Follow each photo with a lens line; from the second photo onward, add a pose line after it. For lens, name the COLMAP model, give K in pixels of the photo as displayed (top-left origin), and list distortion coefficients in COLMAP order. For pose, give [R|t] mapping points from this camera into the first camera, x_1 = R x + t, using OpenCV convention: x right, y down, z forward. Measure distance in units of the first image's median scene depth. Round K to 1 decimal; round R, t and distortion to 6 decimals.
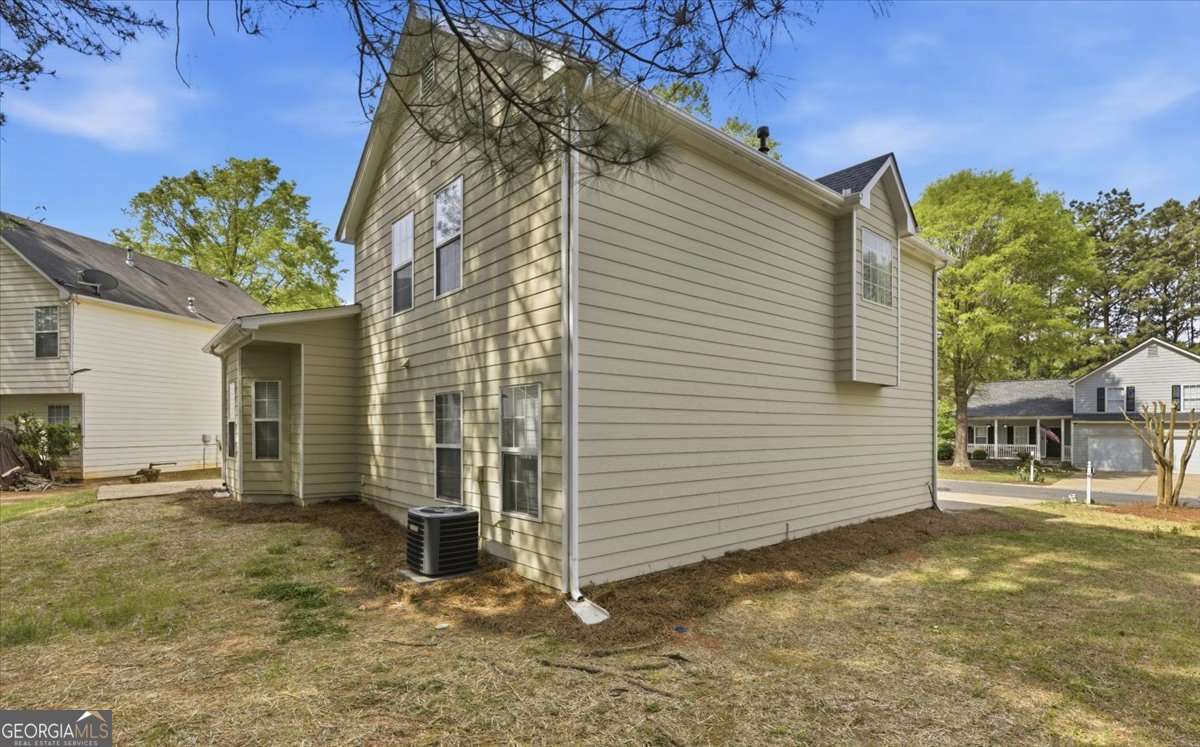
lens RADIAL K [[578.8, 0, 598.9], [0, 578.8, 448.4], [0, 0, 1]] dist [-0.002985, -0.000685]
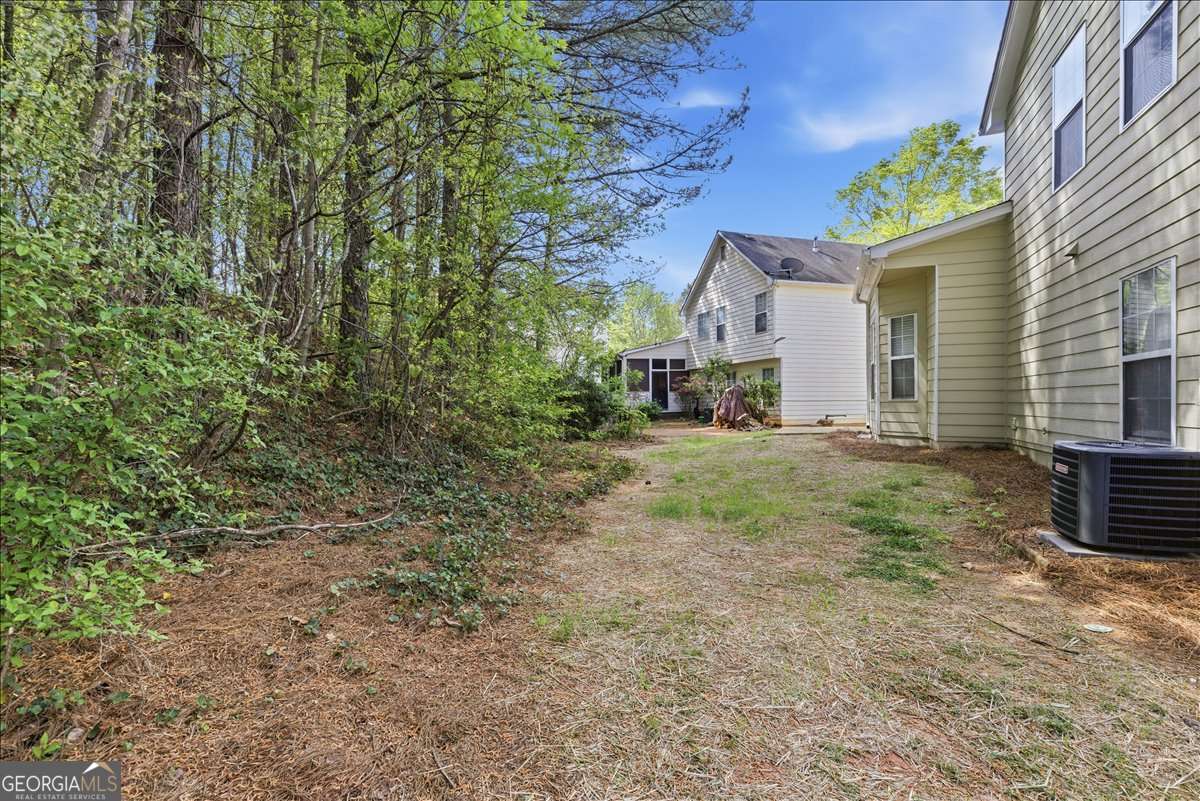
lens RADIAL K [[548.5, 0, 600.0], [0, 548.5, 400.5], [0, 0, 1]] dist [-0.004737, 0.000281]
pose [[0.472299, 0.005479, -0.881422, -0.012777], [-0.027714, 0.999579, -0.008637, 0.049624], [0.881003, 0.028507, 0.472251, 0.150065]]
